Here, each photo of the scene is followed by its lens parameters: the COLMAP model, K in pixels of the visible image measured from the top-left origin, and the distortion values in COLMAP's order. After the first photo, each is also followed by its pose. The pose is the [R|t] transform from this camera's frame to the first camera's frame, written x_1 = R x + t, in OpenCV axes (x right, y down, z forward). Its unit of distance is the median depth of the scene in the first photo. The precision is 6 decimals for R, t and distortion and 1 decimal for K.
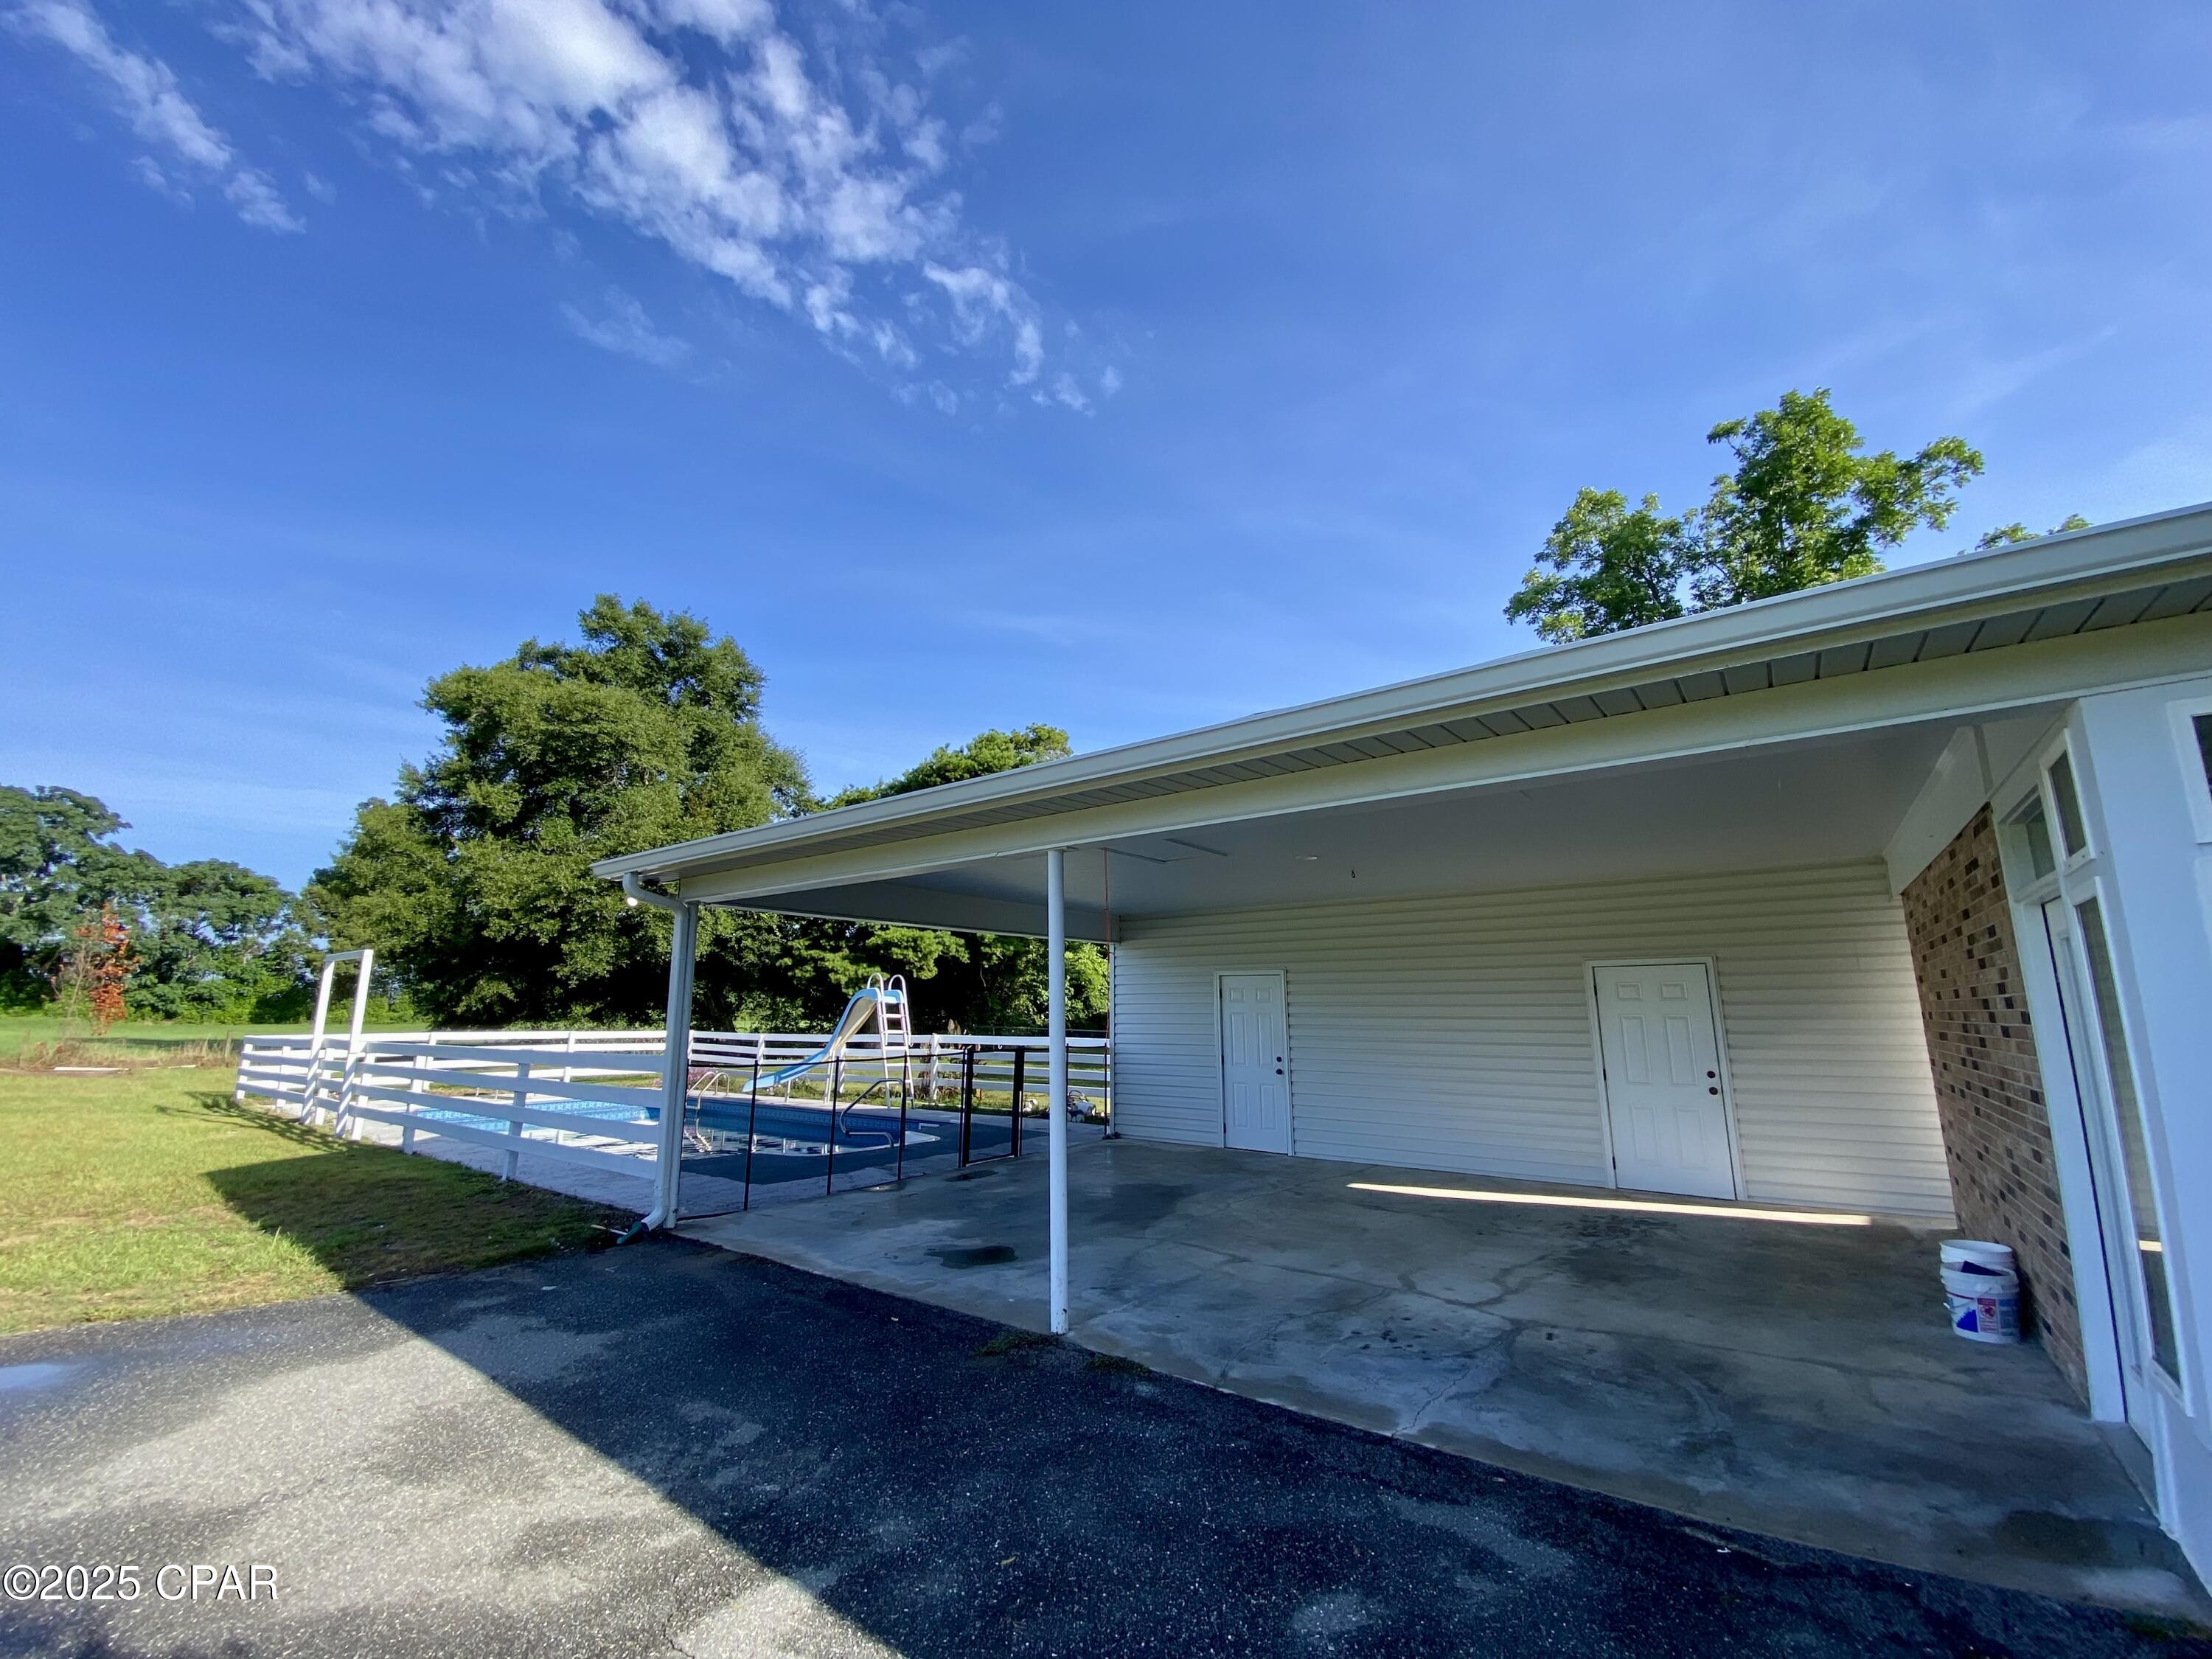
lens RADIAL K [[901.8, 0, 1098.5], [0, 901.8, 843.0], [0, 0, 1]] dist [0.032894, -0.027469]
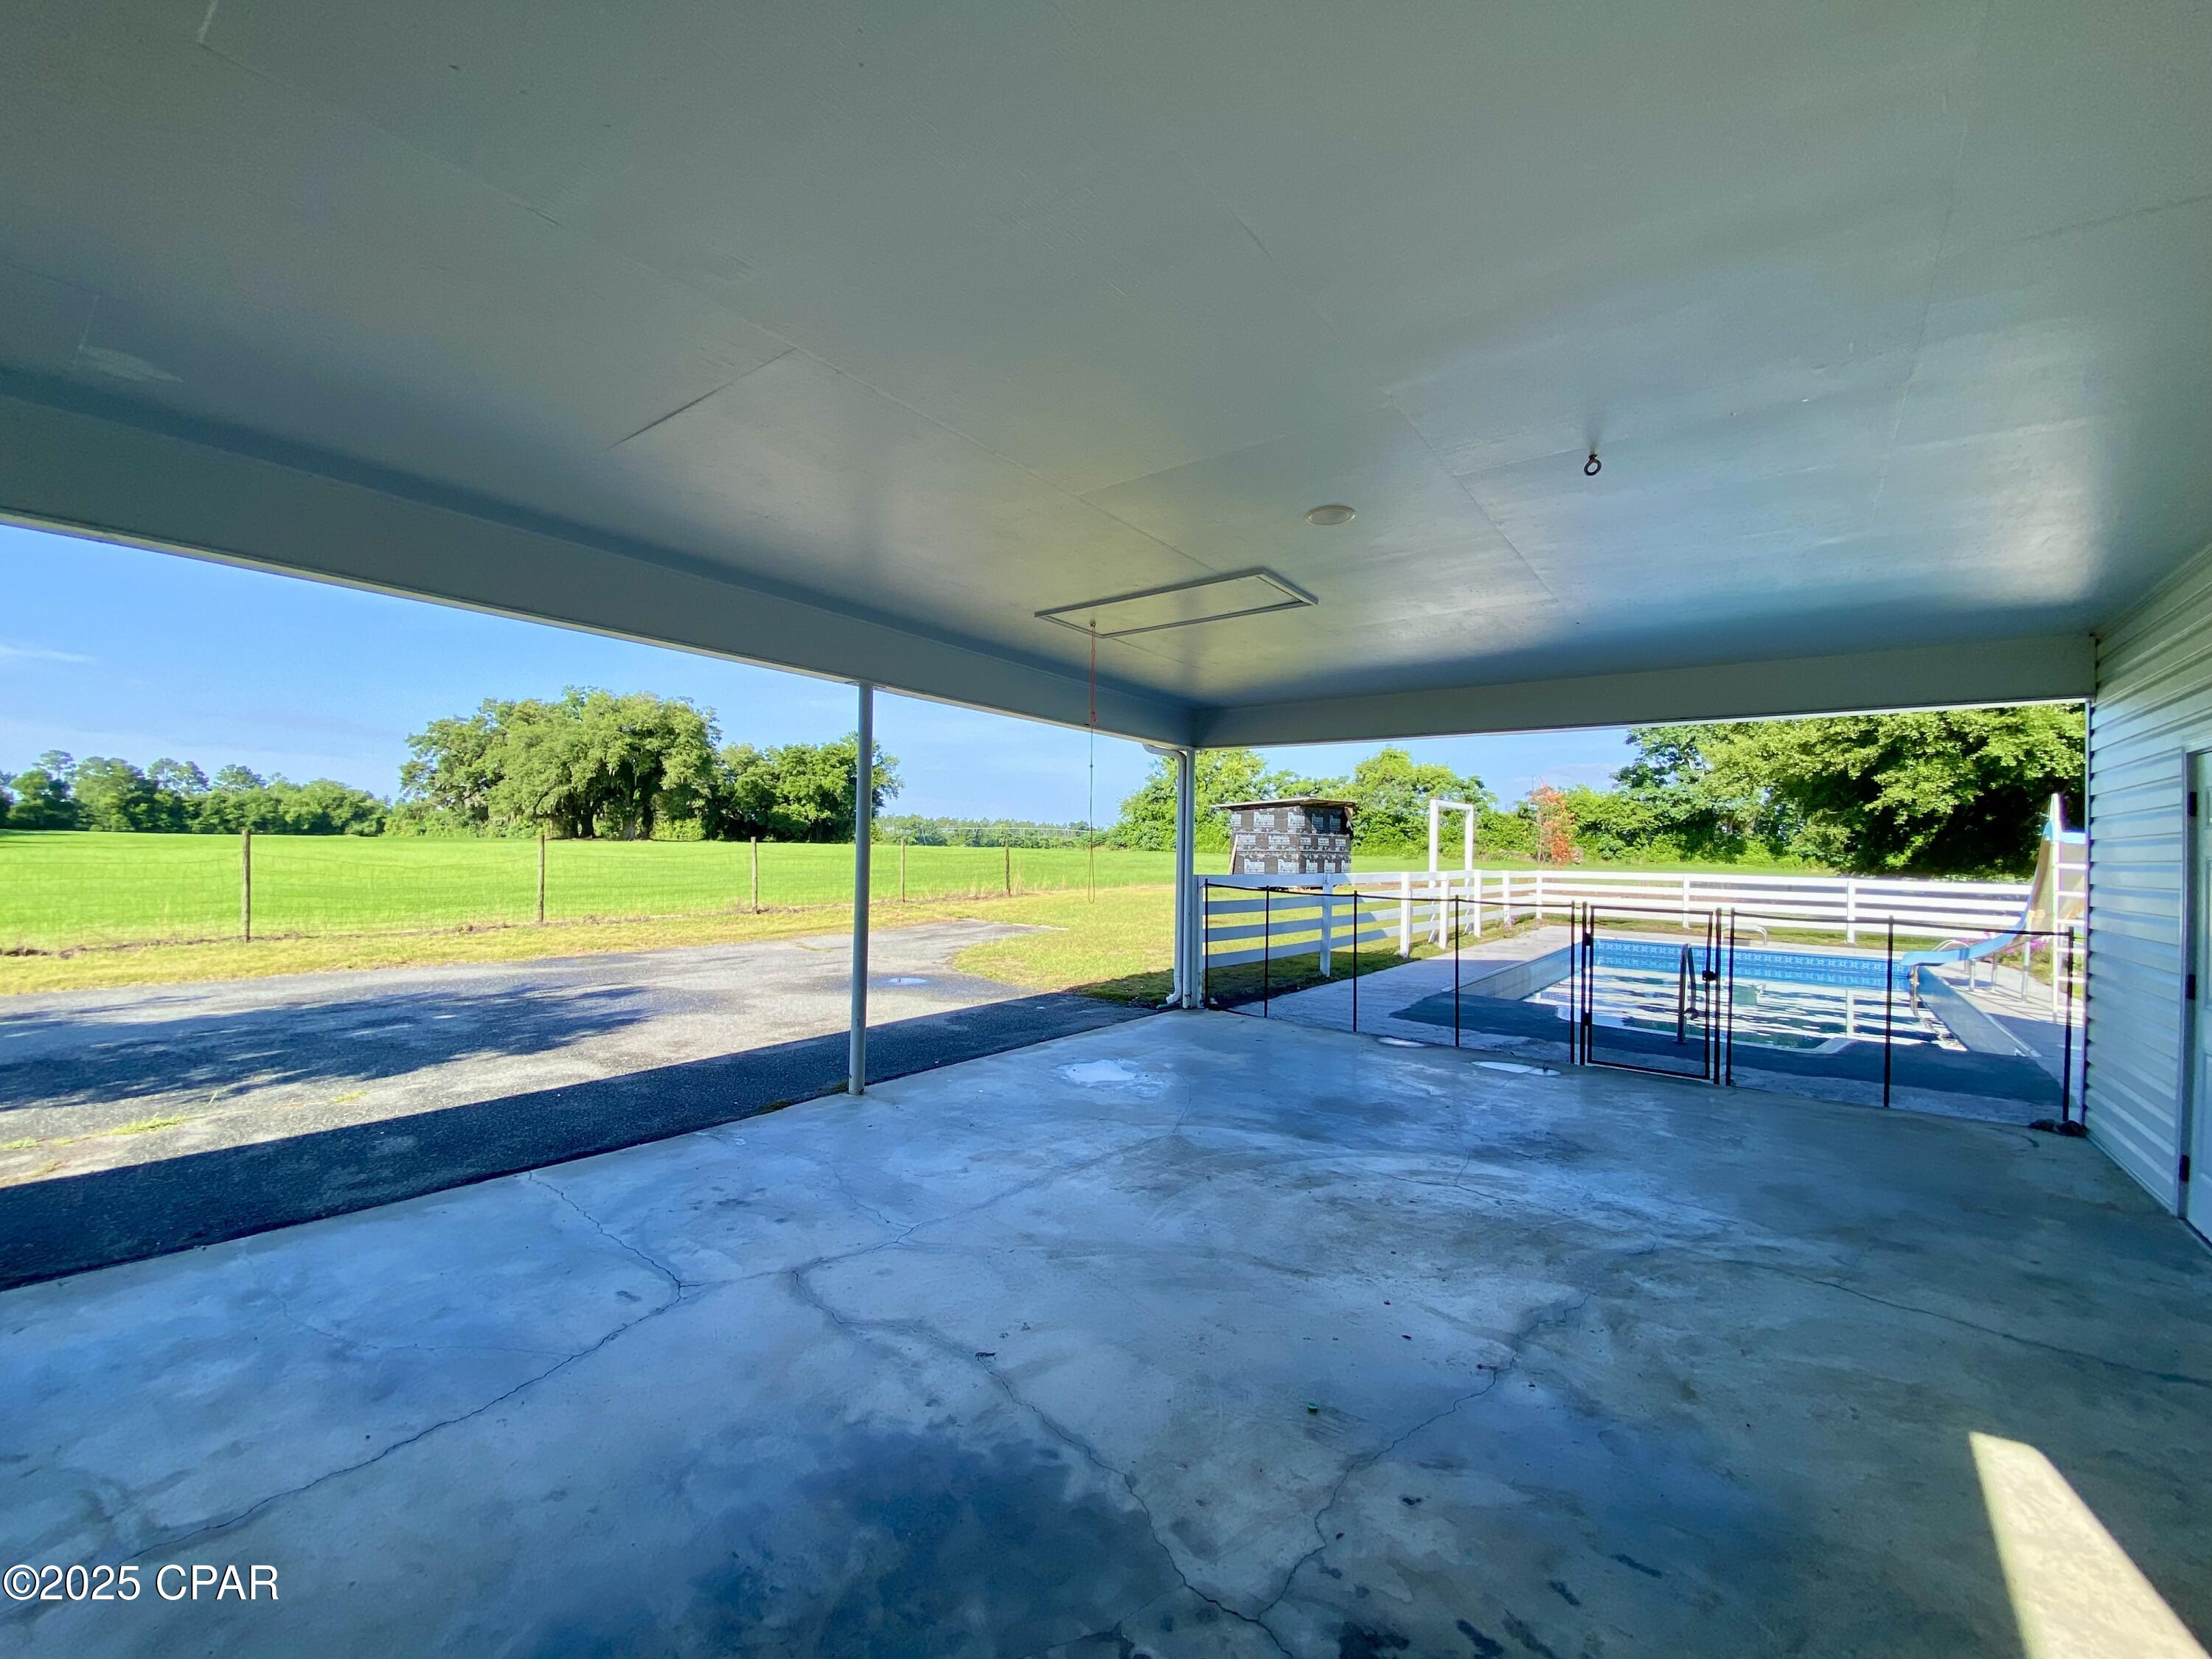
lens RADIAL K [[901.8, 0, 1098.5], [0, 901.8, 843.0], [0, 0, 1]] dist [0.032894, -0.027469]
pose [[-0.004434, -0.002402, -0.999987, 0.961814], [0.160927, 0.986961, -0.003084, 0.231485], [0.986956, -0.160939, -0.003989, 1.161863]]
